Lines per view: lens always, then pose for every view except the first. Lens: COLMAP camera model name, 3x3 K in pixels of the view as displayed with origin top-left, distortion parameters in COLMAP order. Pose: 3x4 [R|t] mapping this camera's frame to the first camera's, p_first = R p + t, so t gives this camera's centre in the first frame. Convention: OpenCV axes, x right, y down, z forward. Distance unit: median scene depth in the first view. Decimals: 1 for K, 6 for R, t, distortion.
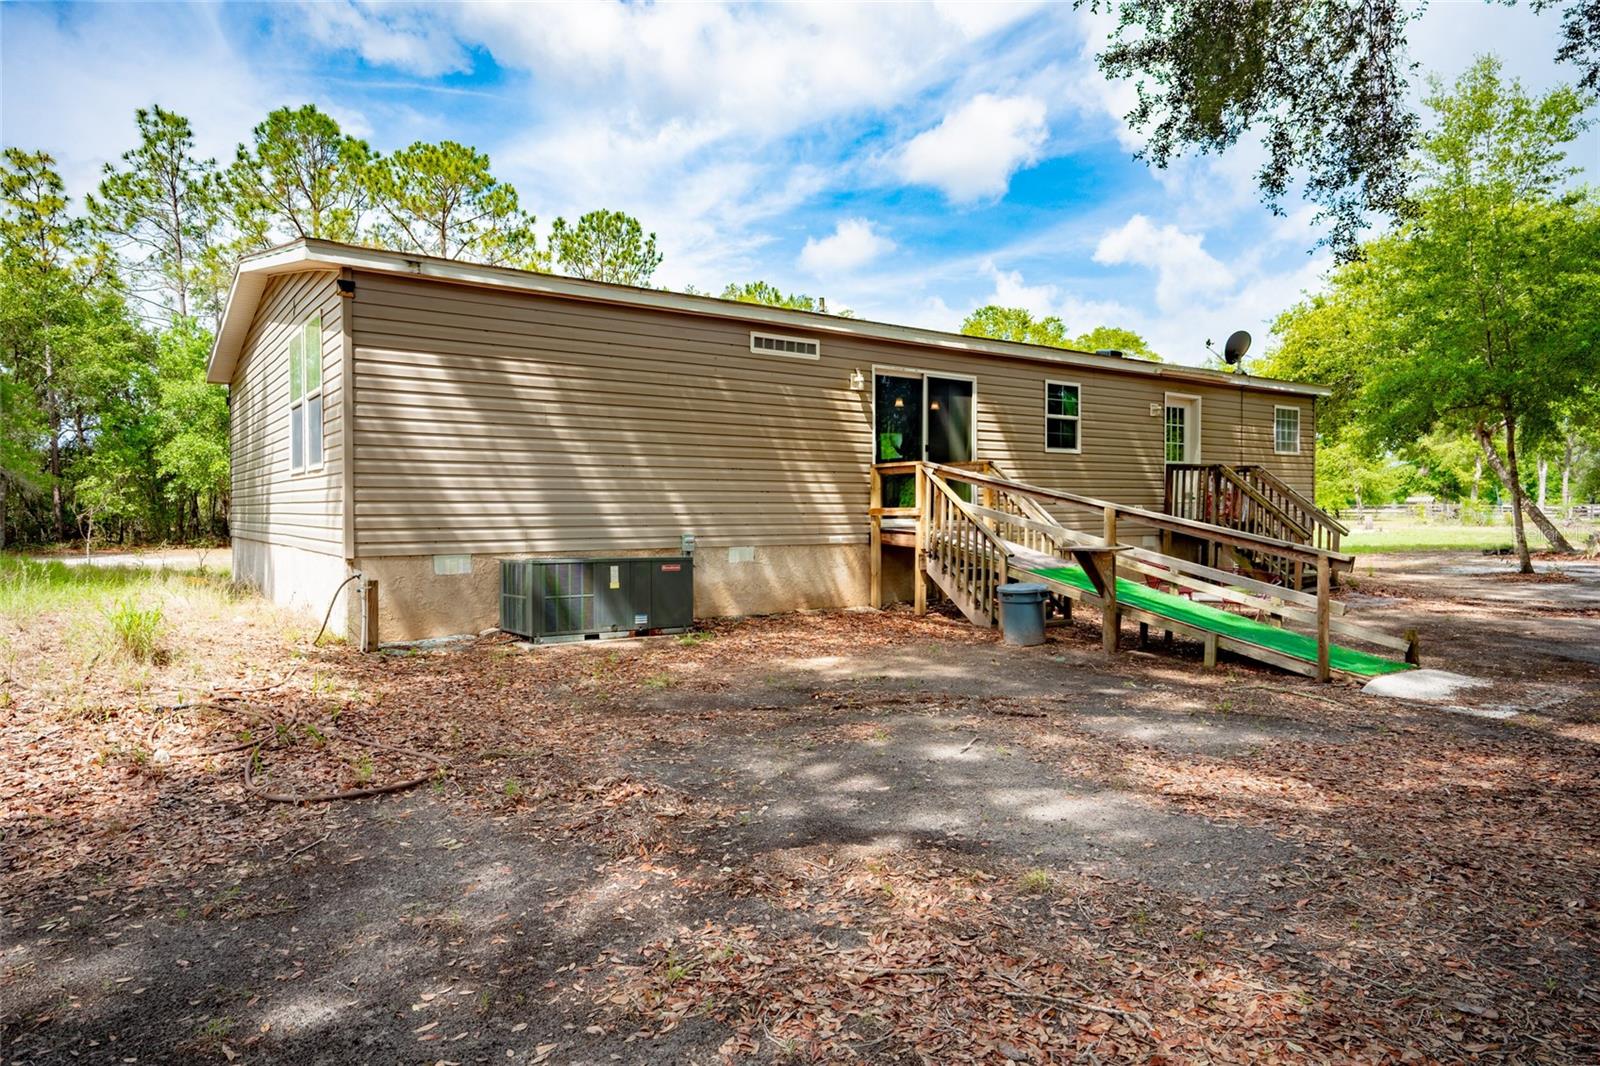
lens RADIAL K [[967.3, 0, 803.5], [0, 967.3, 531.5], [0, 0, 1]] dist [0.071617, -0.042541]
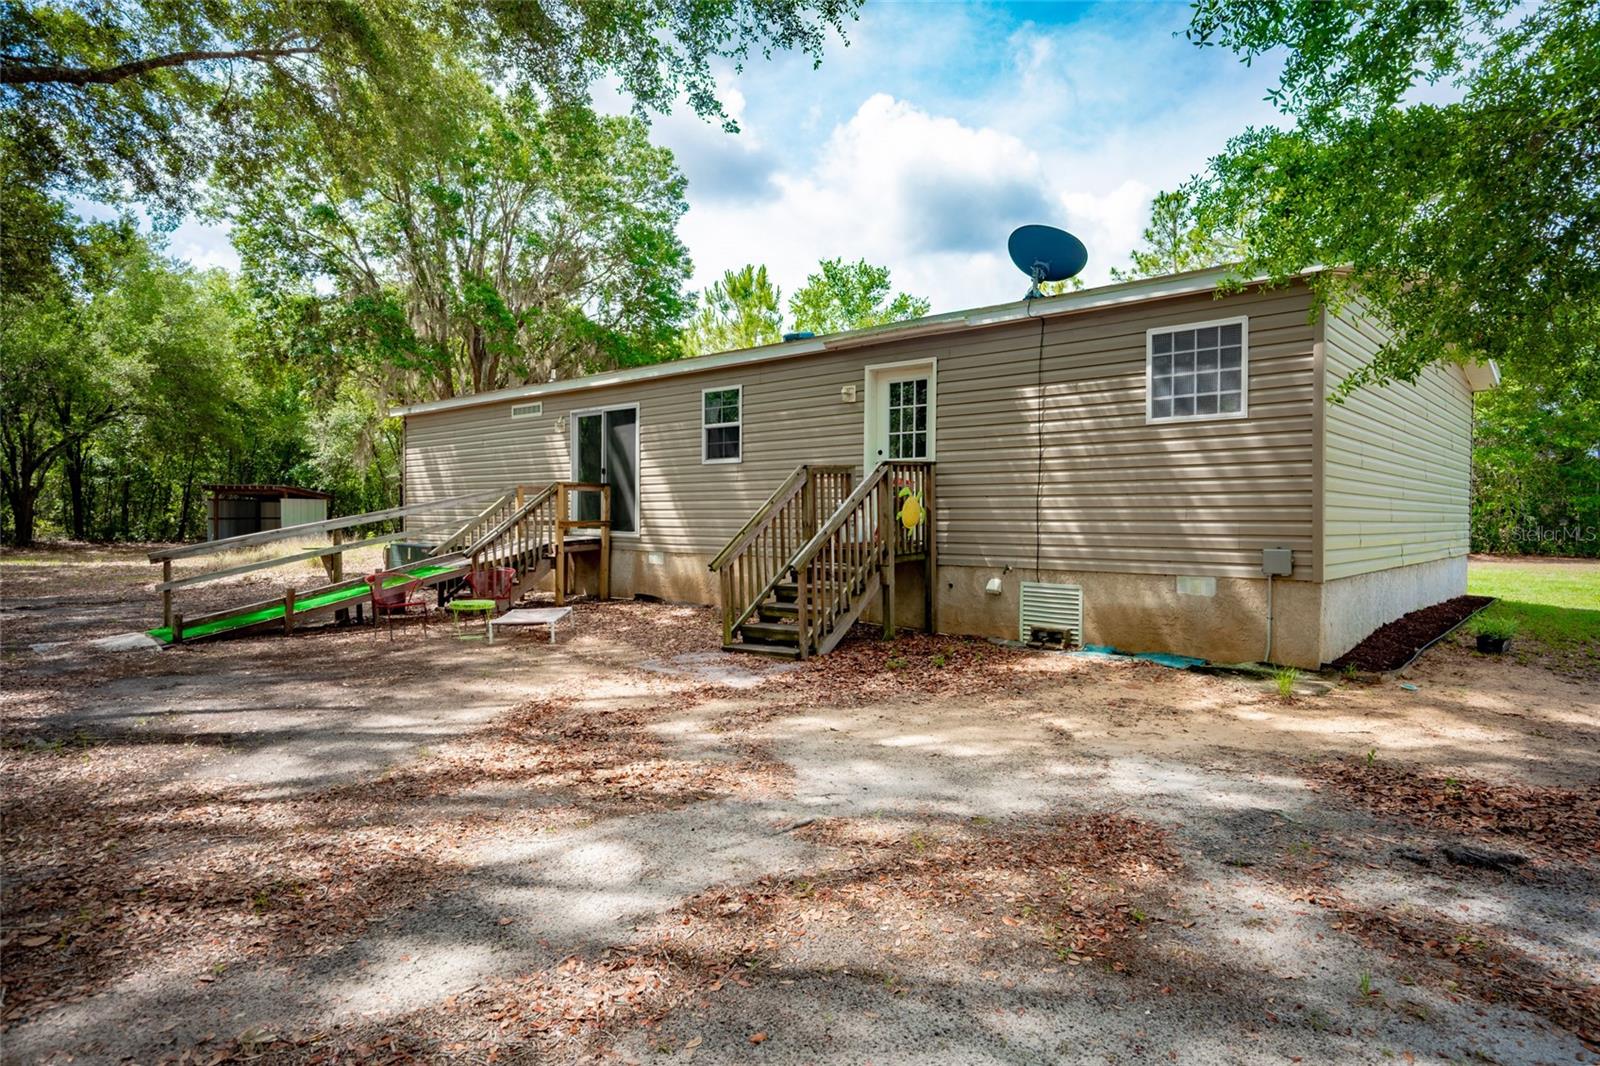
lens RADIAL K [[898.8, 0, 800.0], [0, 898.8, 533.0], [0, 0, 1]] dist [0.000771, 0.000058]
pose [[0.197405, 0.033795, -0.979739, 0.992186], [-0.016554, 0.999378, 0.031137, -0.036980], [0.980182, 0.010072, 0.197842, 0.794174]]
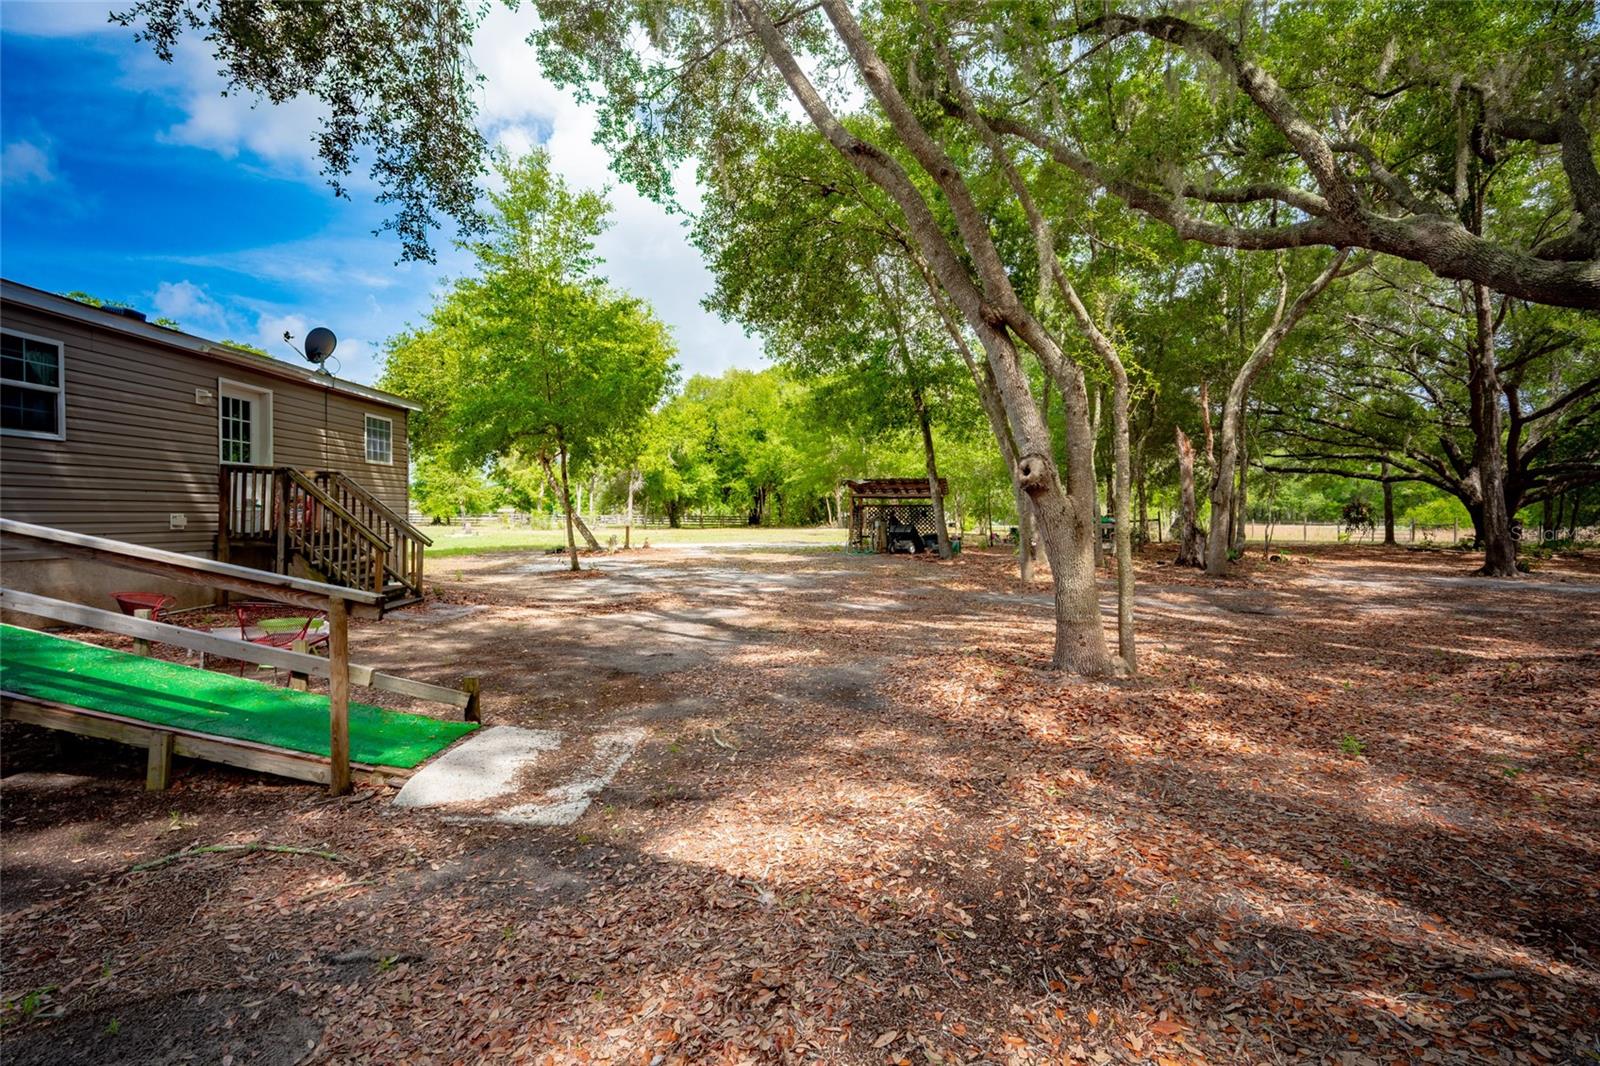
lens RADIAL K [[747.1, 0, 805.6], [0, 747.1, 527.9], [0, 0, 1]] dist [0.002463, 0.000849]
pose [[0.592528, -0.008488, 0.805505, 0.147167], [0.014498, 0.999895, -0.000128, -0.007496], [-0.805419, 0.011754, 0.592589, 0.215700]]
